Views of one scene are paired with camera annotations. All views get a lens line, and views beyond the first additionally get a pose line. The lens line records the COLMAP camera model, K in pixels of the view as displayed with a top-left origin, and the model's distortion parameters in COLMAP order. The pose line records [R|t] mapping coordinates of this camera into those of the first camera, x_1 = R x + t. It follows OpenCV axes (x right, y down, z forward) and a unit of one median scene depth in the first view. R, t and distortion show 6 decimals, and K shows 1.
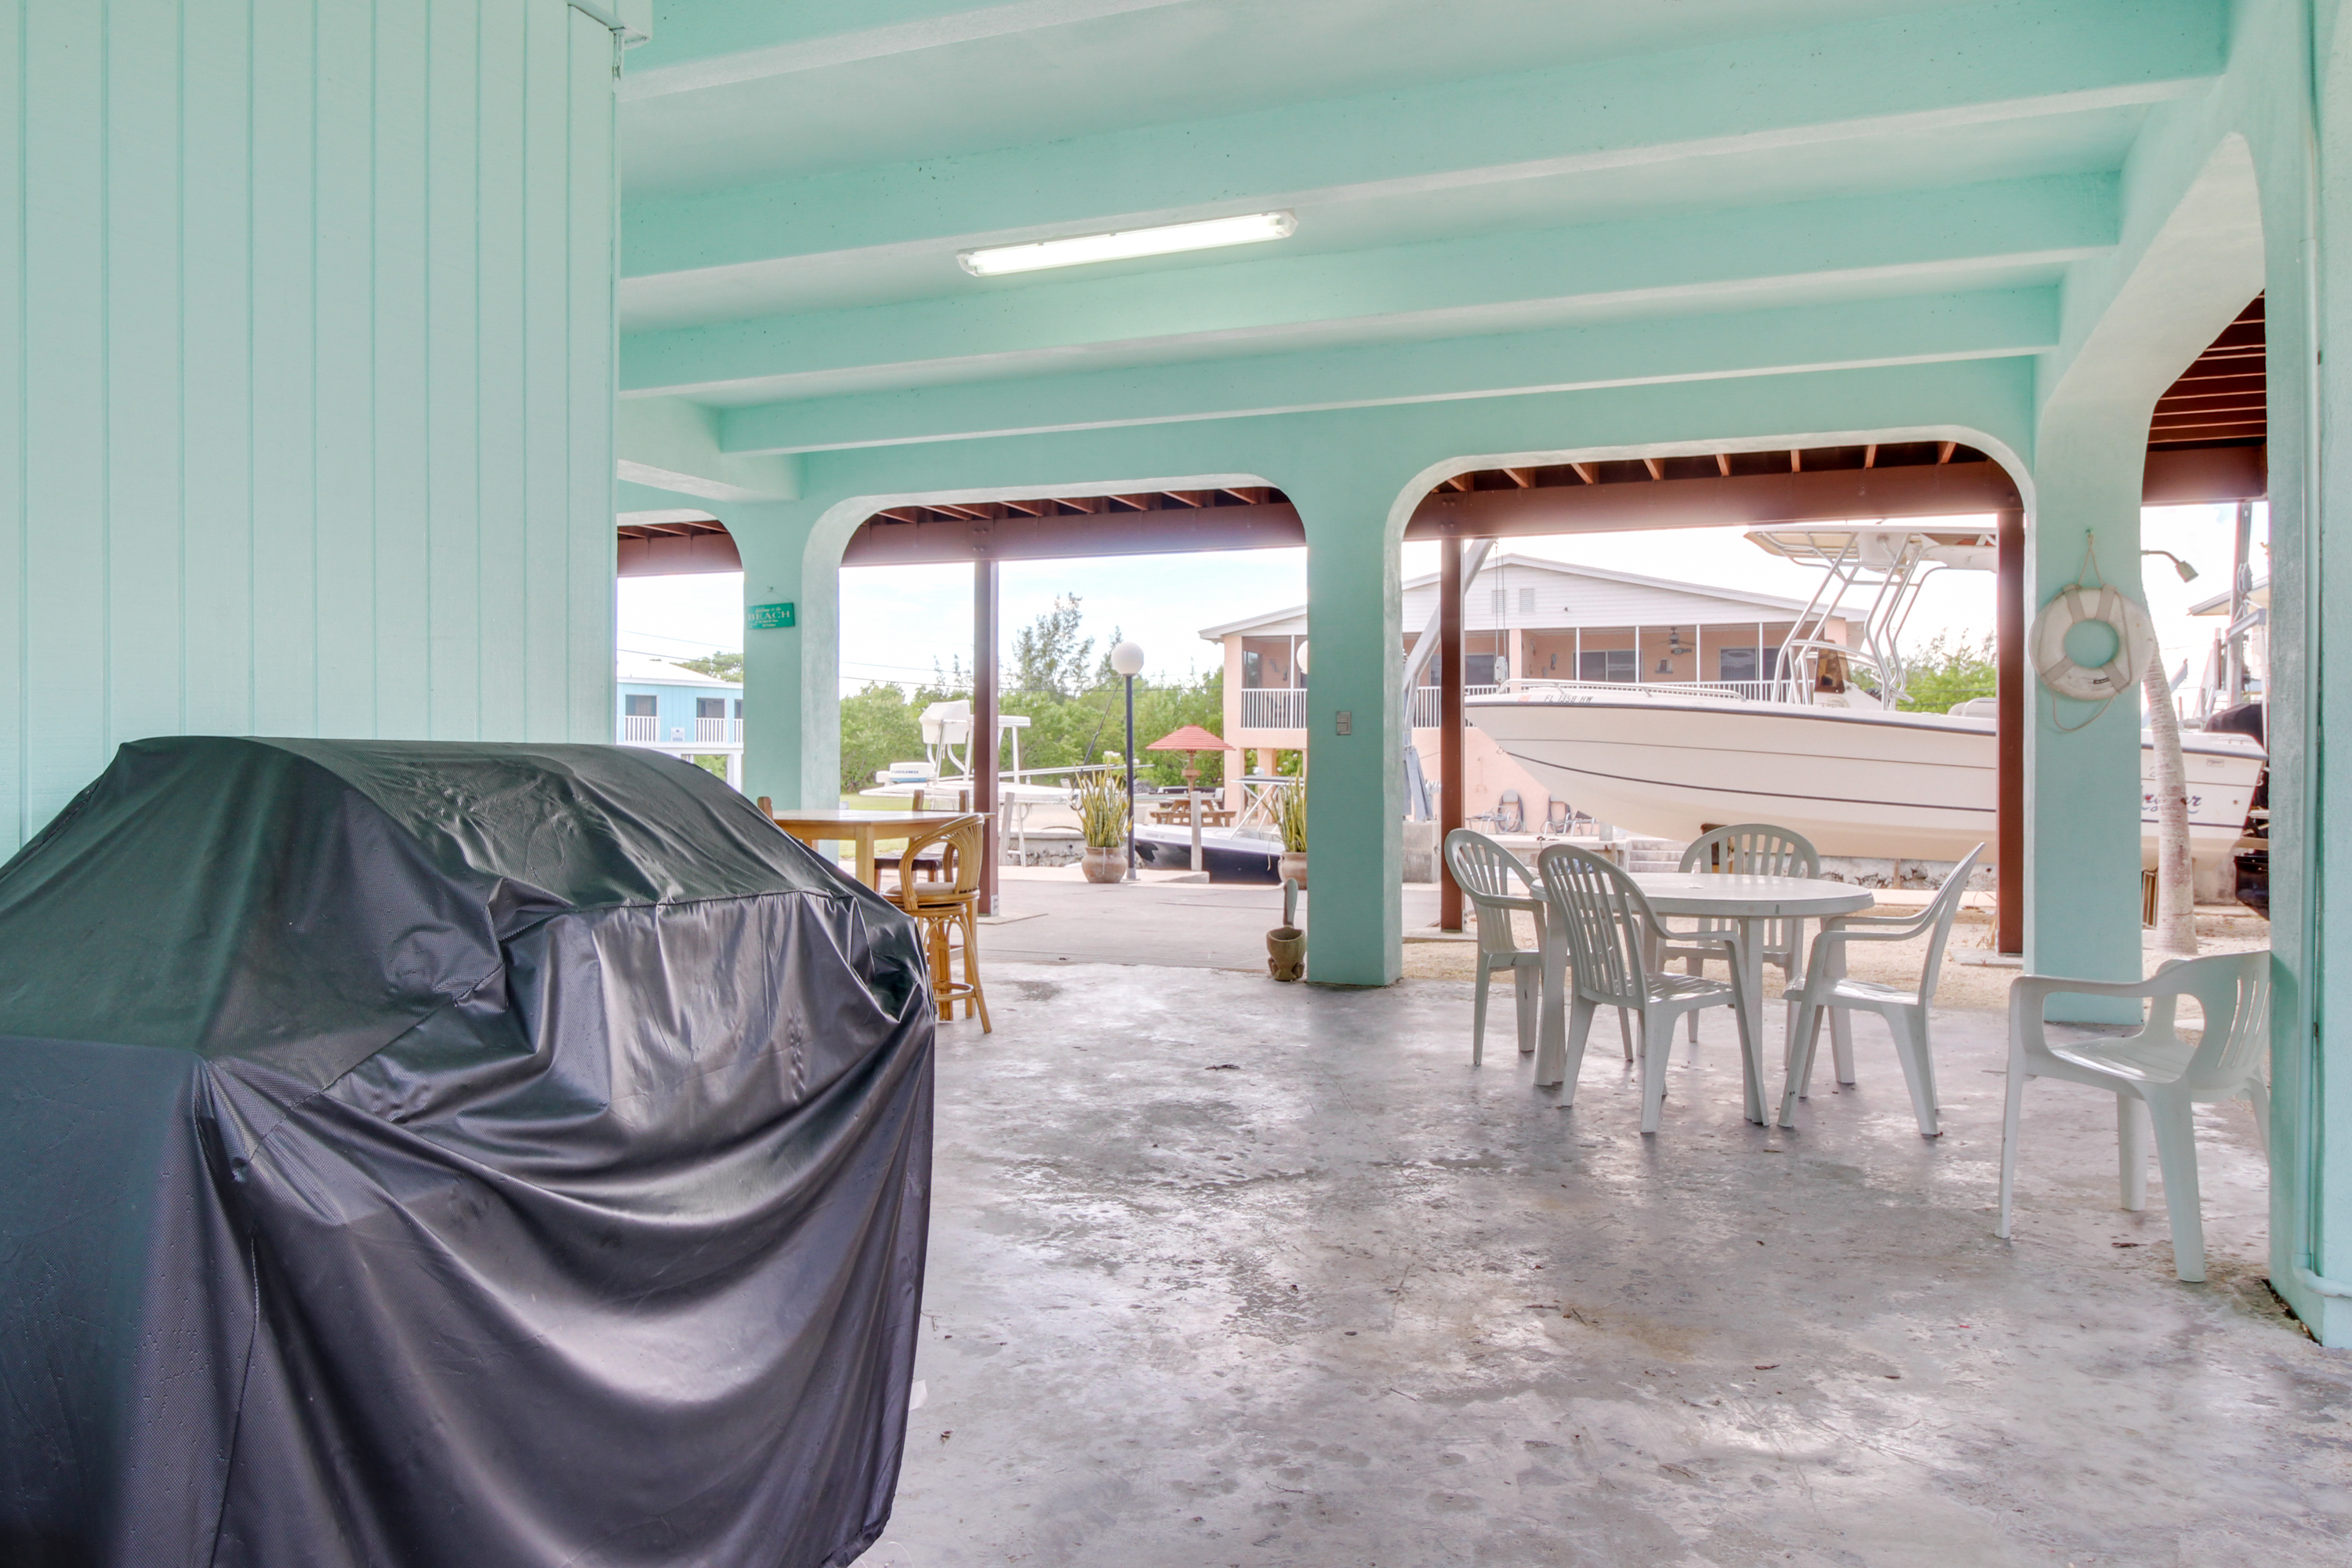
lens RADIAL K [[1647.6, 0, 1176.0], [0, 1647.6, 784.0], [0, 0, 1]] dist [0.001496, 0.000617]
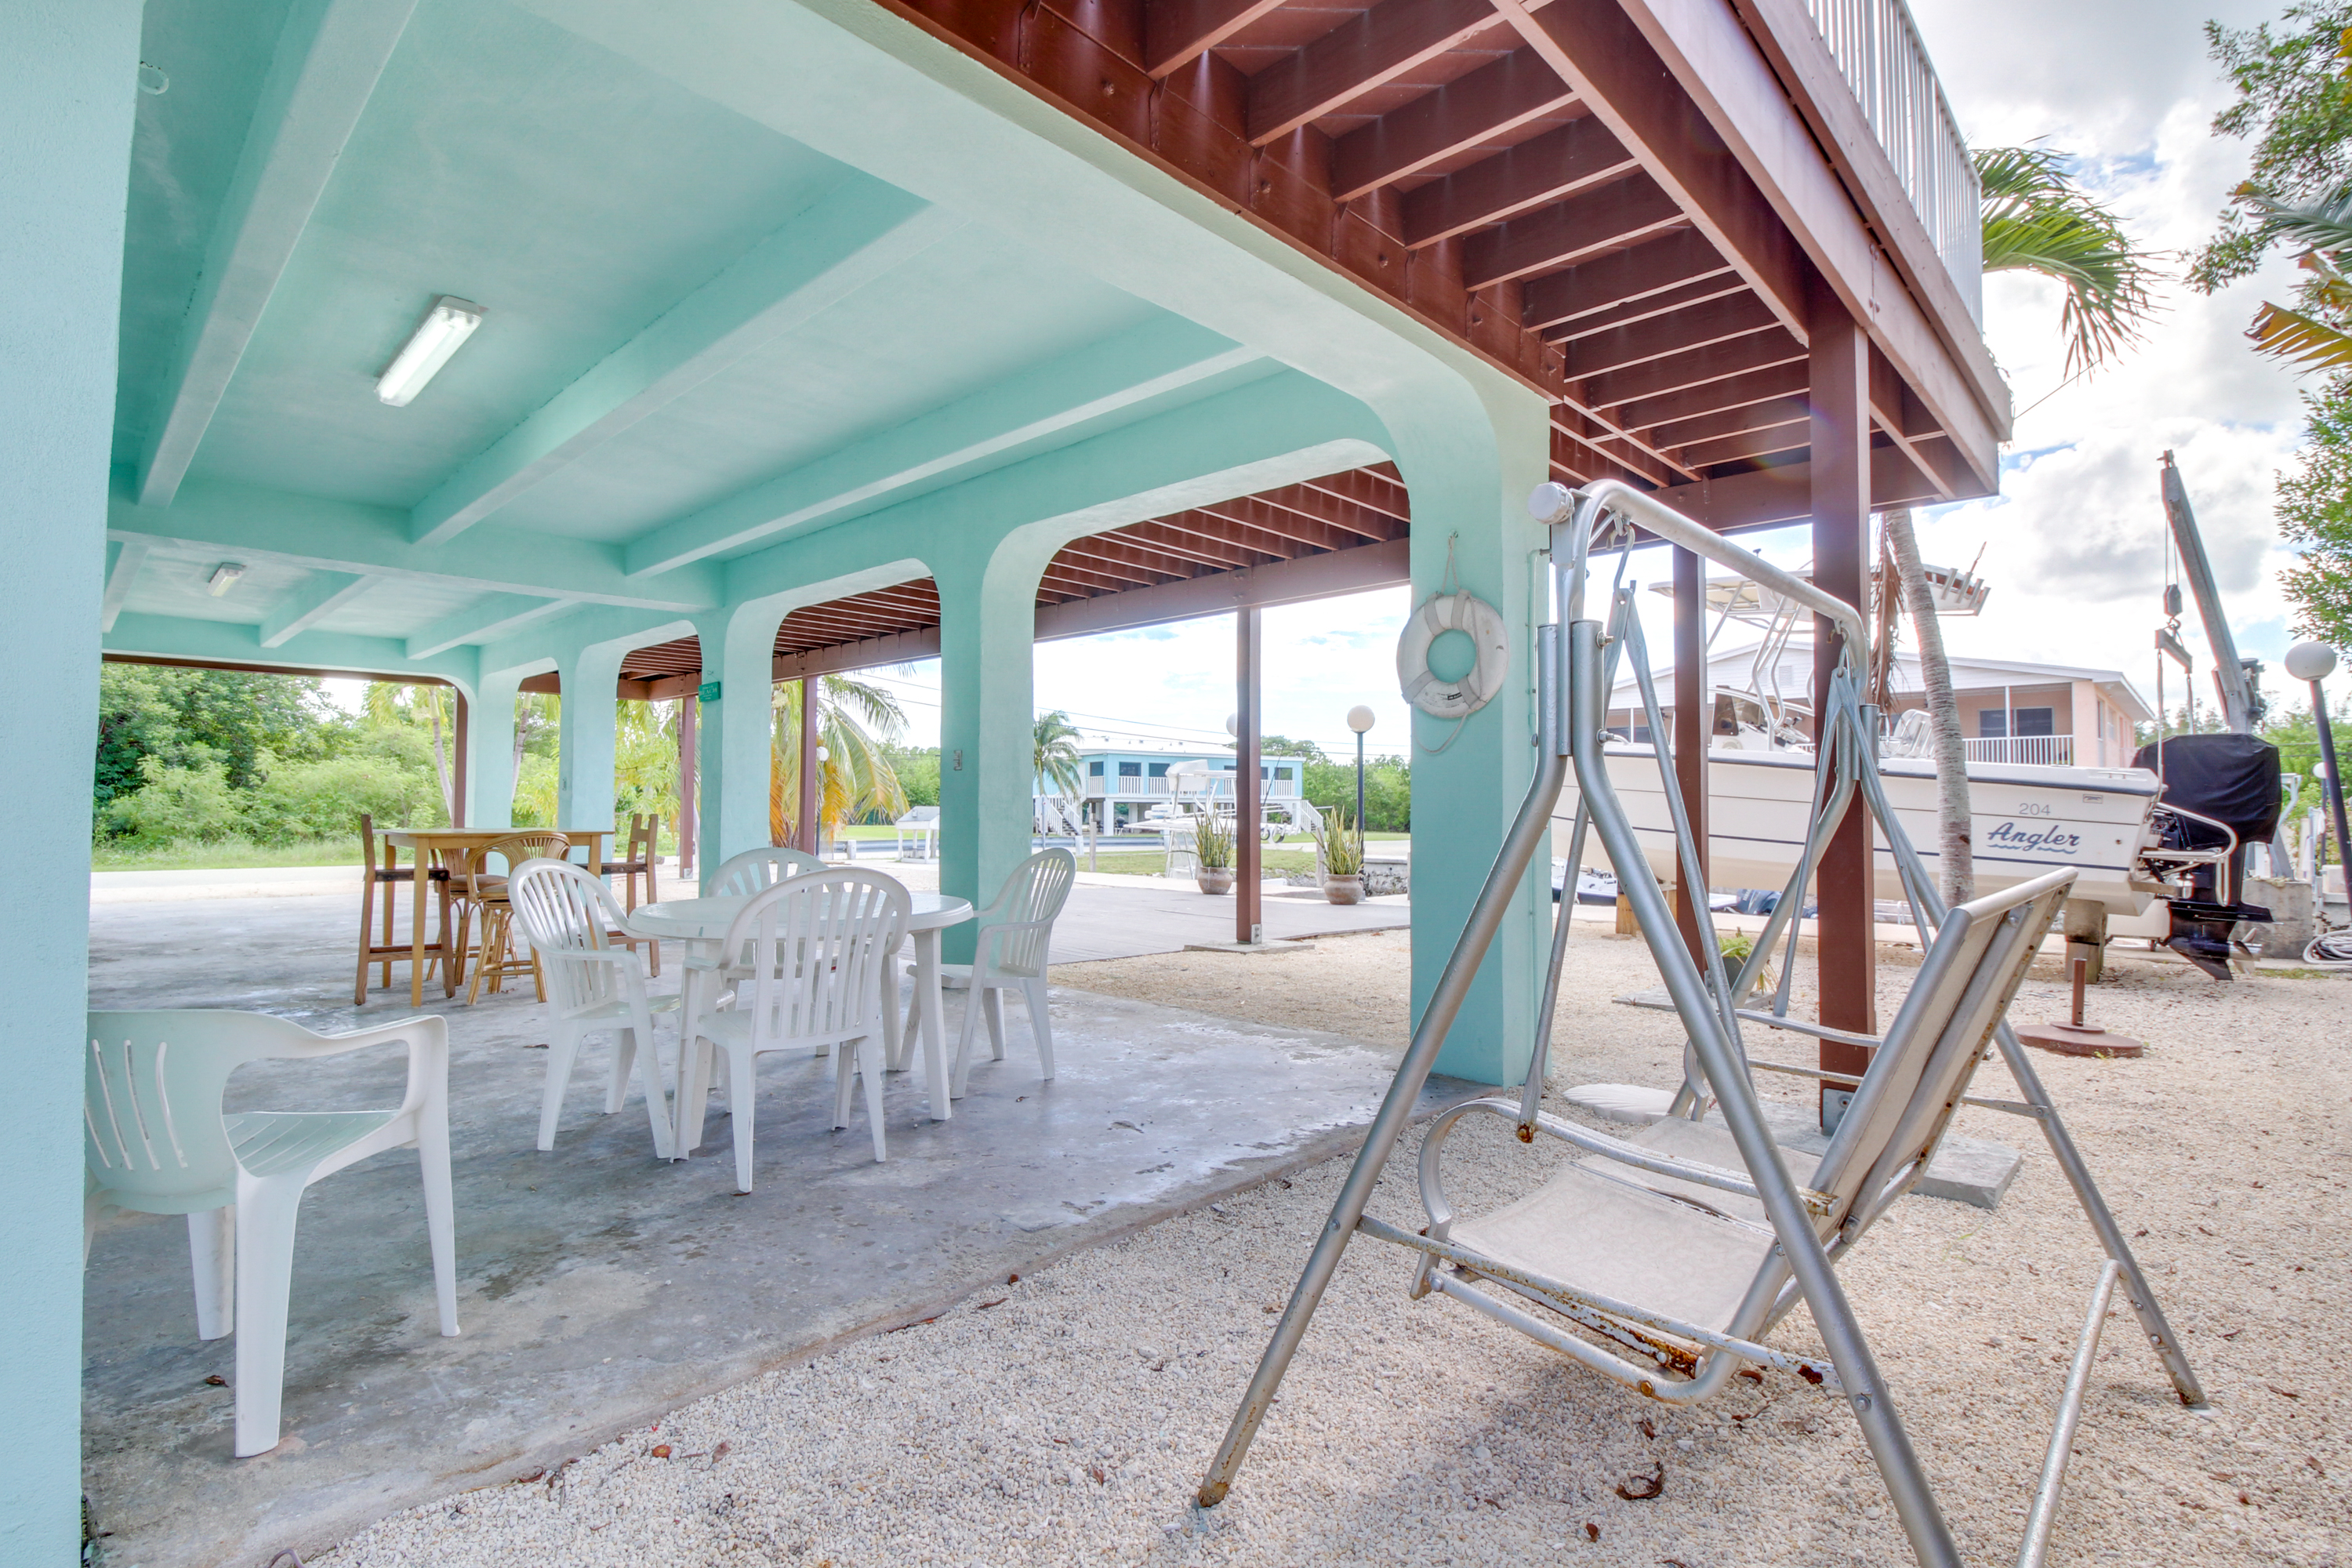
lens RADIAL K [[1112.0, 0, 1176.0], [0, 1112.0, 784.0], [0, 0, 1]] dist [-0.000821, -0.000175]
pose [[0.925604, -0.006146, -0.378442, 0.436757], [-0.007549, 0.999370, -0.034693, 0.004819], [0.378417, 0.034968, 0.924975, 0.259261]]
